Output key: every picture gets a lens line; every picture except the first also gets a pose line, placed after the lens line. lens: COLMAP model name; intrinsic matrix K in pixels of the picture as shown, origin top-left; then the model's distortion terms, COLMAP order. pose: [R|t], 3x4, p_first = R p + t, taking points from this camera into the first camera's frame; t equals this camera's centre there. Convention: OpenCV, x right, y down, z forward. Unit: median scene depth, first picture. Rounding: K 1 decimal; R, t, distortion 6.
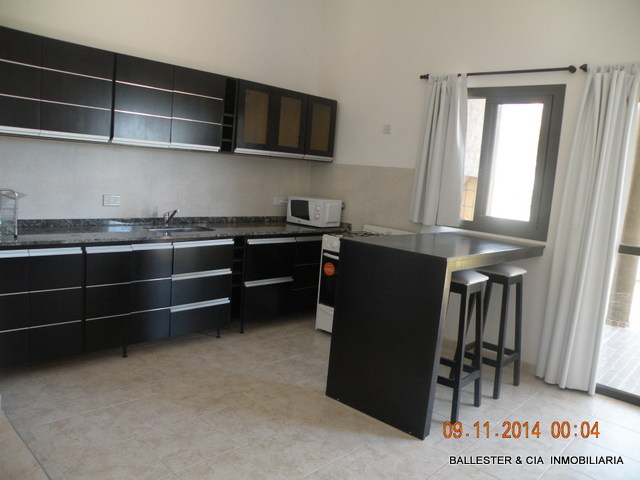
lens RADIAL K [[511.1, 0, 320.0], [0, 511.1, 240.0], [0, 0, 1]] dist [-0.132484, 0.013252]
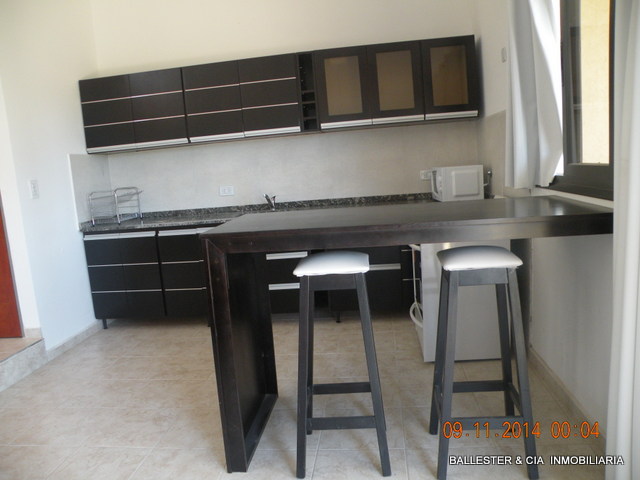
lens RADIAL K [[511.1, 0, 320.0], [0, 511.1, 240.0], [0, 0, 1]] dist [-0.132484, 0.013252]
pose [[0.578702, -0.004318, -0.815528, 0.631564], [0.019091, 0.999784, 0.008253, 0.027209], [0.815316, -0.020346, 0.578659, 0.473136]]
